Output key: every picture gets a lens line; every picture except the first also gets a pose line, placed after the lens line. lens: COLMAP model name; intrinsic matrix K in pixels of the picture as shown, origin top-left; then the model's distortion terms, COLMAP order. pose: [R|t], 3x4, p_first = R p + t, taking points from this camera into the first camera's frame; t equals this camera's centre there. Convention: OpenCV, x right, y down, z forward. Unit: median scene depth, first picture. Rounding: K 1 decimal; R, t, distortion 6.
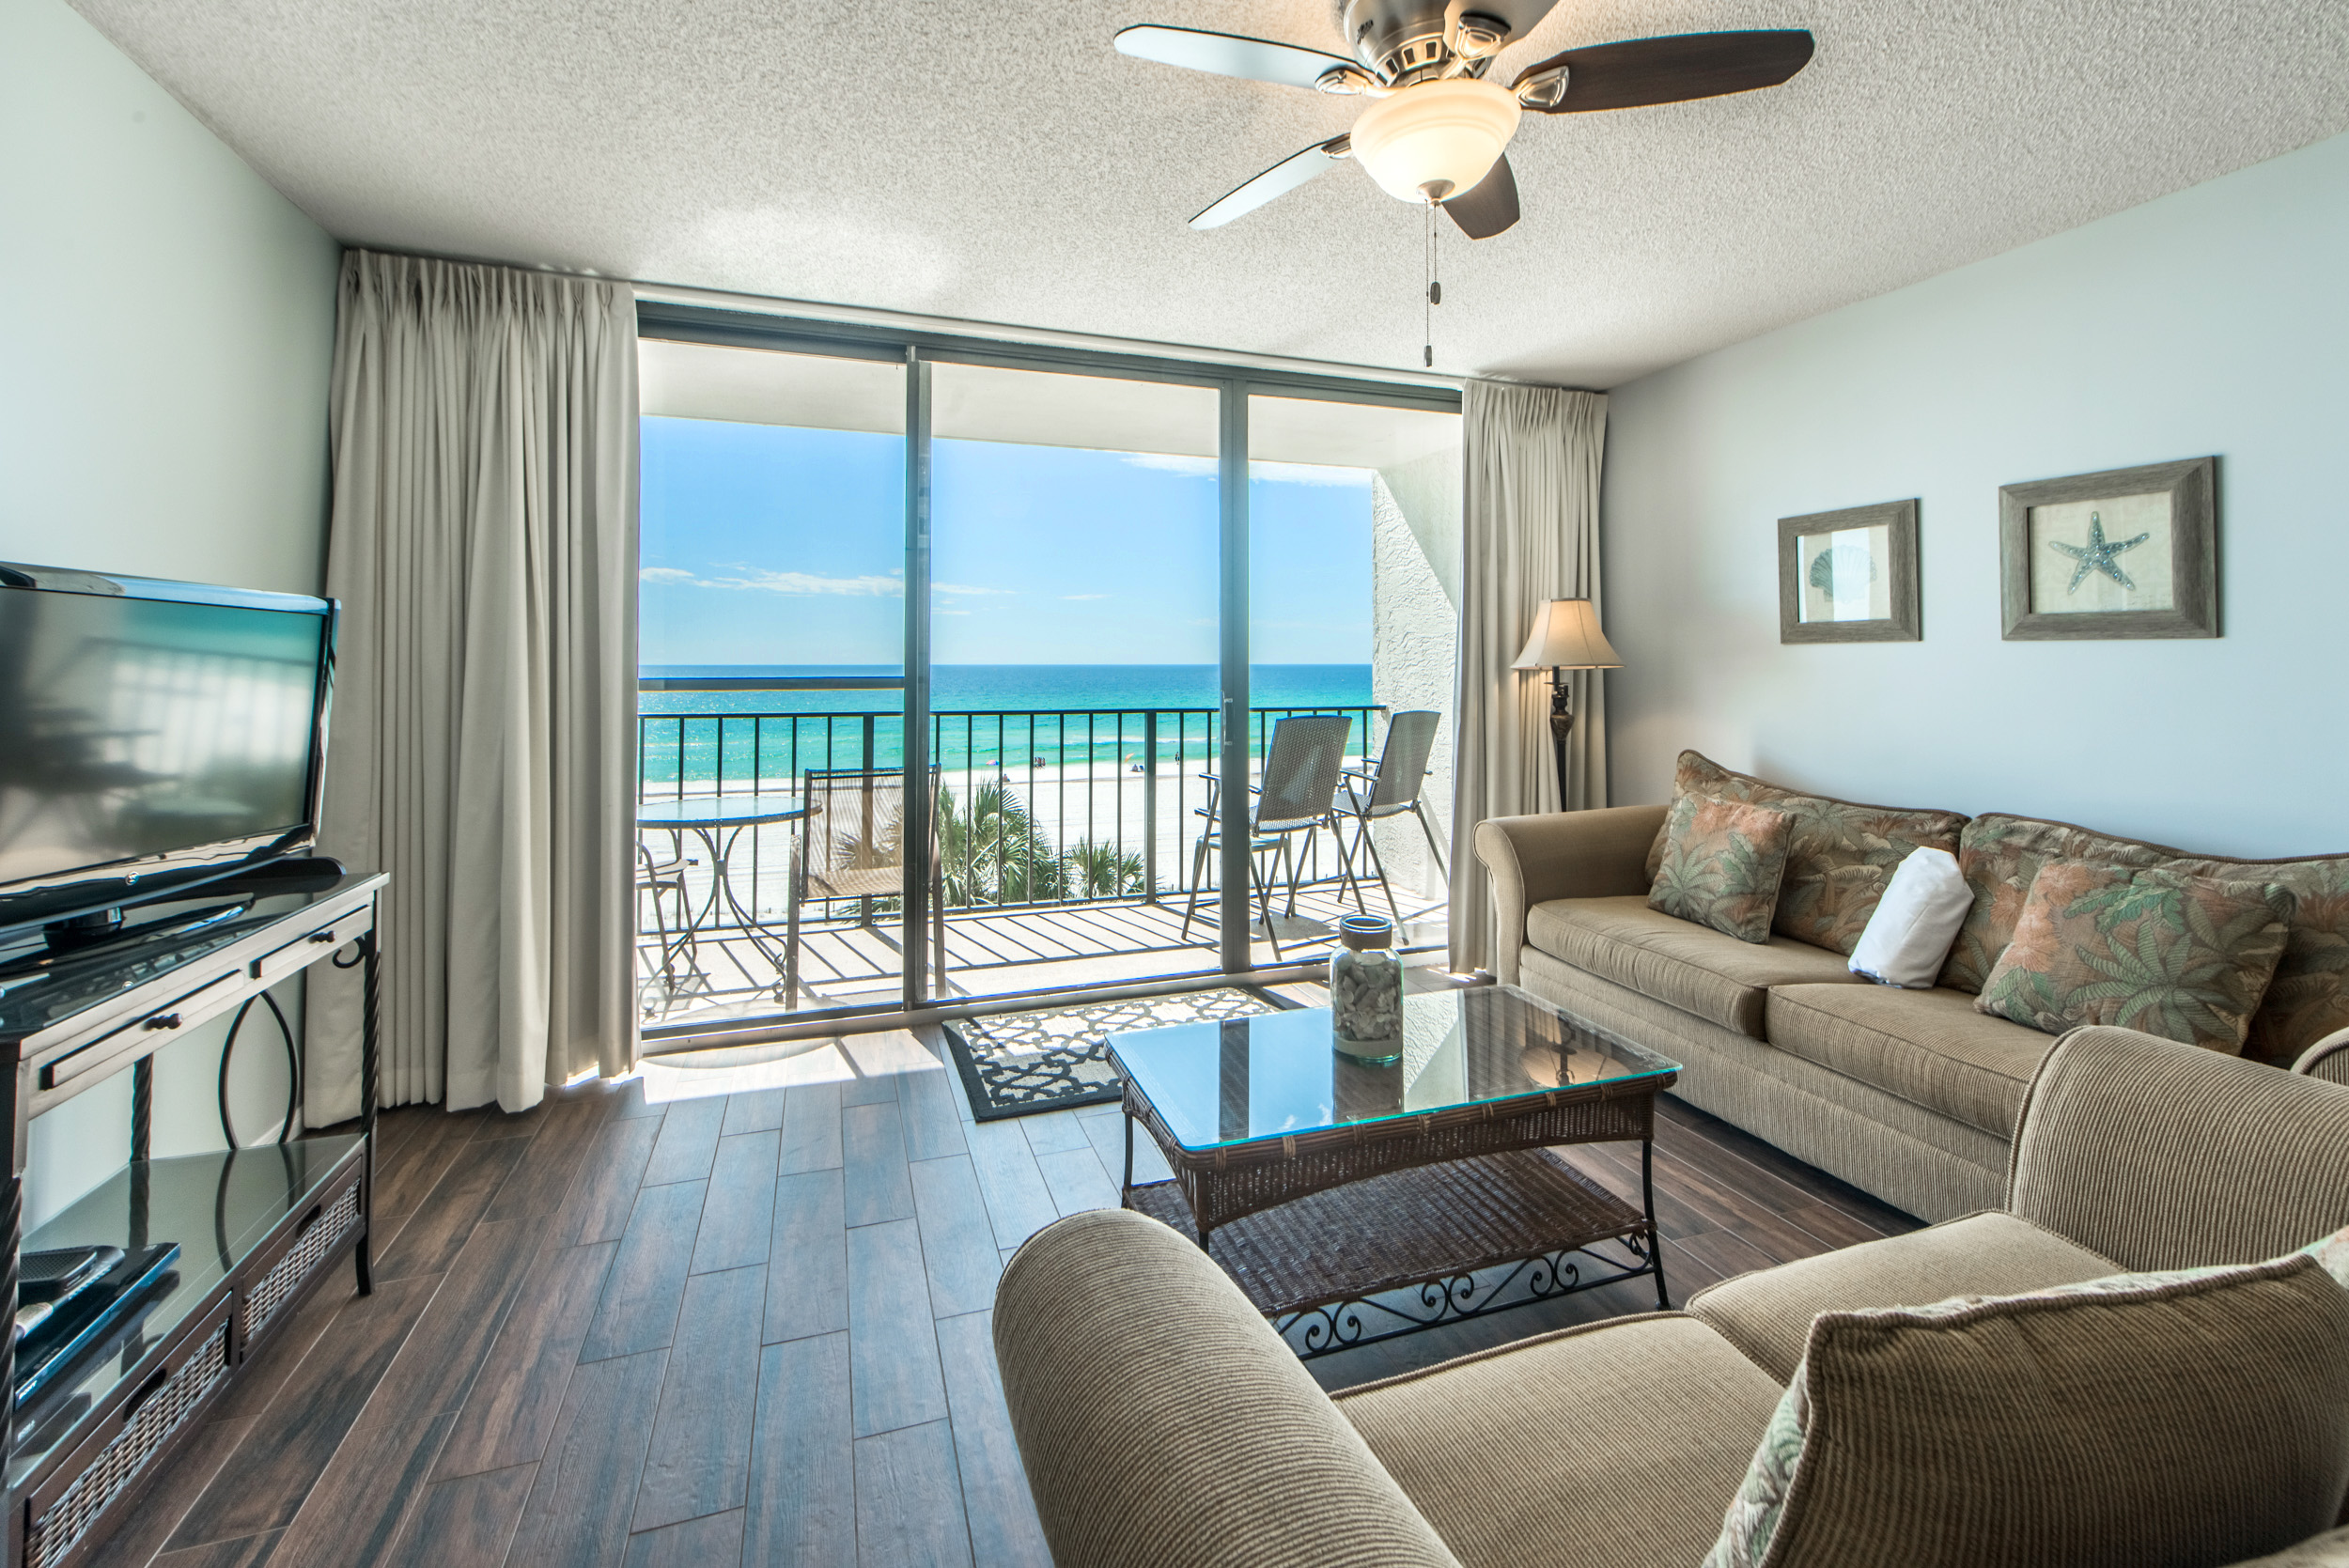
lens RADIAL K [[917.0, 0, 1153.7], [0, 917.0, 661.2], [0, 0, 1]] dist [0.000123, -0.000230]
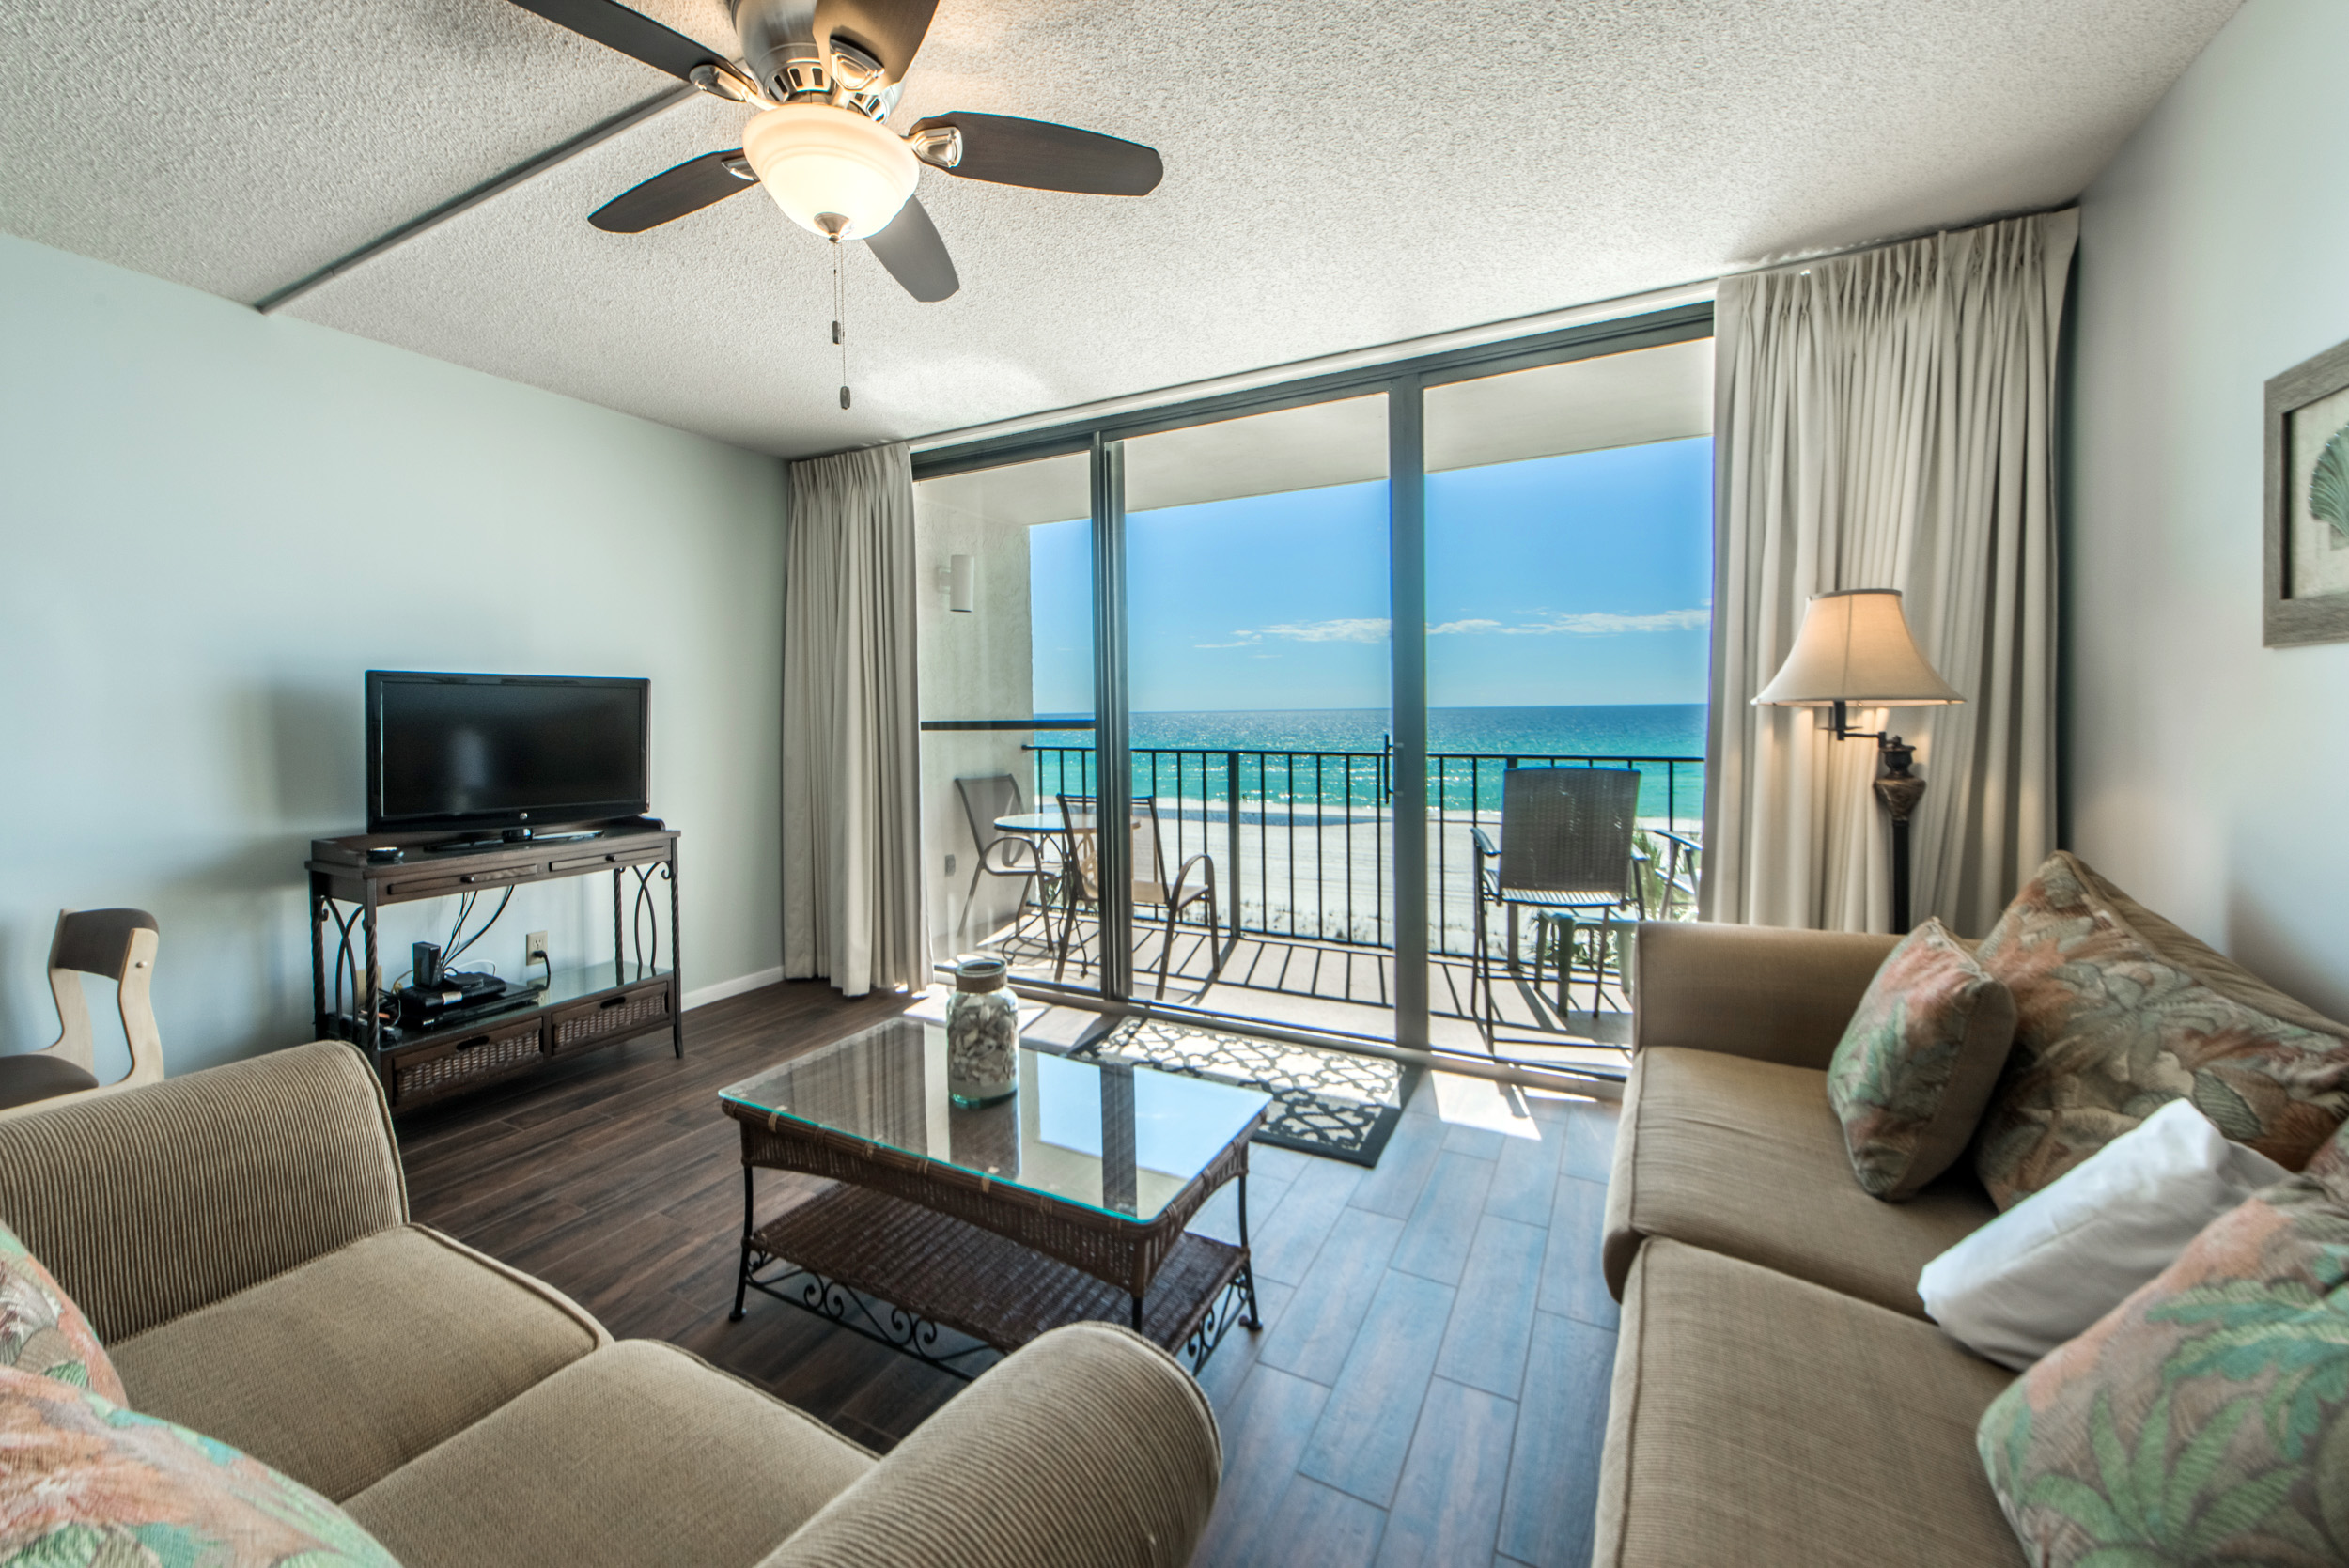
lens RADIAL K [[917.0, 0, 1185.0], [0, 917.0, 717.5], [0, 0, 1]] dist [0.000123, -0.000230]
pose [[0.692223, -0.003098, -0.721677, 0.568058], [0.013872, 0.999863, 0.009014, 0.006425], [0.721550, -0.016251, 0.692172, 0.239711]]
